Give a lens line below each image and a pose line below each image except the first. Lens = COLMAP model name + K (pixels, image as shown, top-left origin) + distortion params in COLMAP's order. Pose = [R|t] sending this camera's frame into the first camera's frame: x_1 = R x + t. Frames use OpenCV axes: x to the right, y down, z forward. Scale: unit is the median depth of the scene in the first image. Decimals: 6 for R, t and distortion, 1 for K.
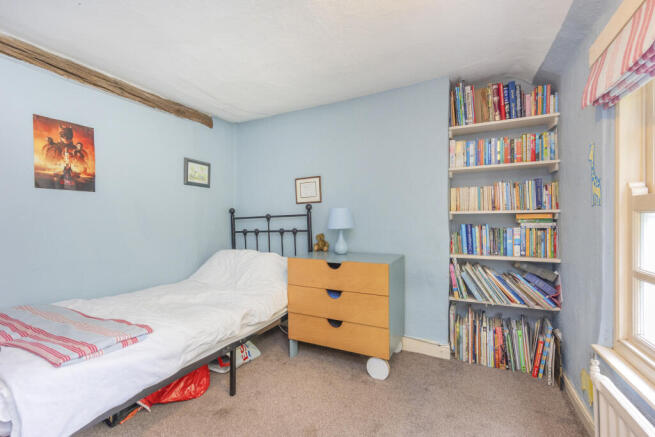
lens RADIAL K [[283.2, 0, 331.3], [0, 283.2, 219.3], [0, 0, 1]] dist [-0.003209, -0.000136]
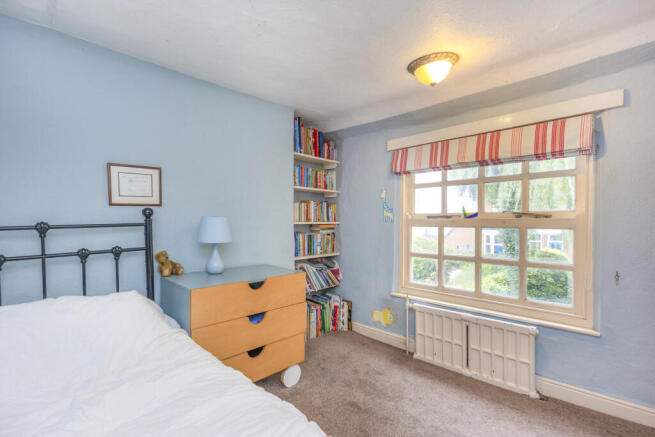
lens RADIAL K [[283.2, 0, 331.2], [0, 283.2, 218.9], [0, 0, 1]] dist [-0.003209, -0.000136]
pose [[0.332709, 0.018804, 0.942842, -0.595671], [-0.000592, 0.999805, -0.019732, -0.016271], [-0.943029, 0.006007, 0.332655, 0.412150]]
